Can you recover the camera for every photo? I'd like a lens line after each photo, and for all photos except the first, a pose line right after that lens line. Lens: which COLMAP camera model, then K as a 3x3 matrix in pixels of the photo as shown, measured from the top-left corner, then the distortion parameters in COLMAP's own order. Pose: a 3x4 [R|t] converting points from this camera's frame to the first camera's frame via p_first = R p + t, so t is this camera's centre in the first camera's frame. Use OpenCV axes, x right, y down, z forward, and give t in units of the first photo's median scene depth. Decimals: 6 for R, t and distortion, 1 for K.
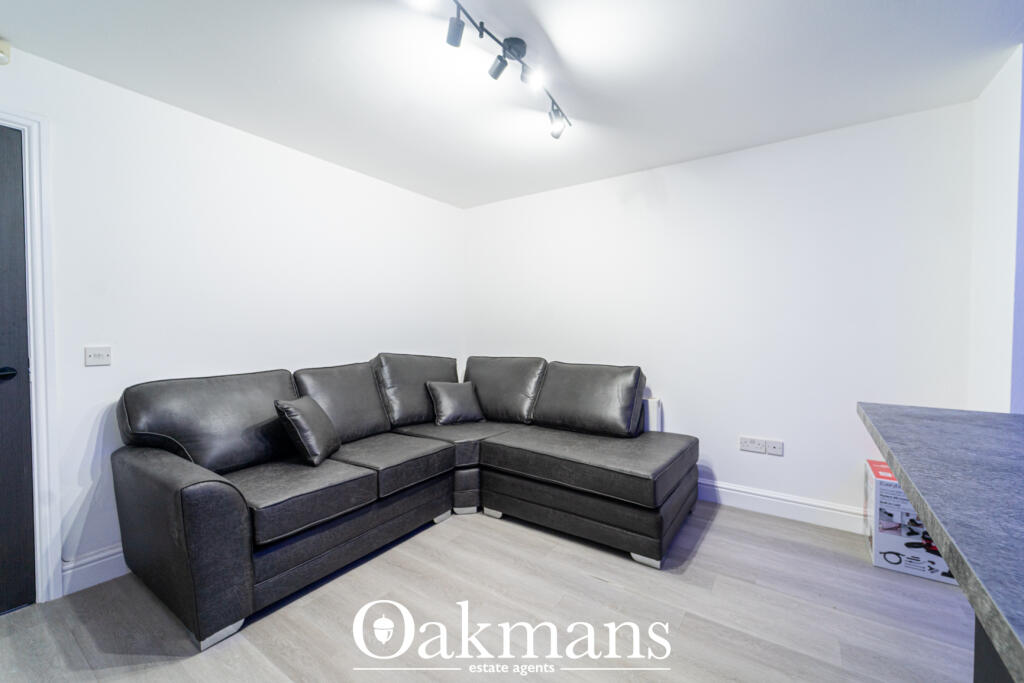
lens RADIAL K [[426.3, 0, 510.8], [0, 426.3, 345.0], [0, 0, 1]] dist [-0.000839, -0.000653]
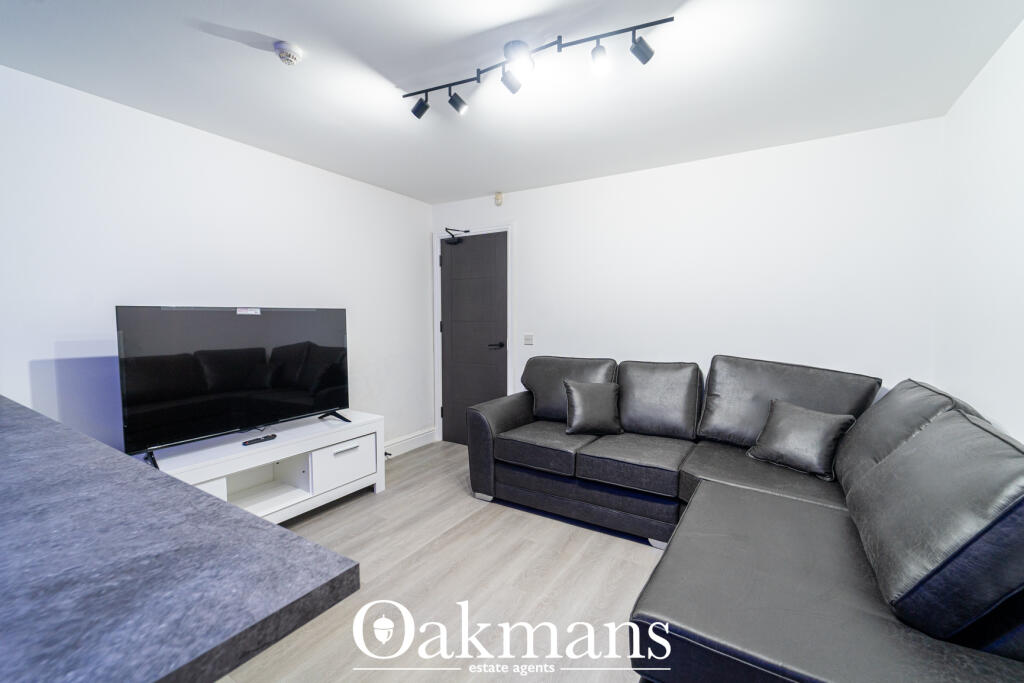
lens RADIAL K [[426.3, 0, 510.8], [0, 426.3, 345.0], [0, 0, 1]] dist [-0.000839, -0.000653]
pose [[0.039741, 0.073902, -0.996473, 0.916092], [-0.035335, 0.996741, 0.072513, -0.084888], [0.998585, 0.032328, 0.042222, 0.858722]]
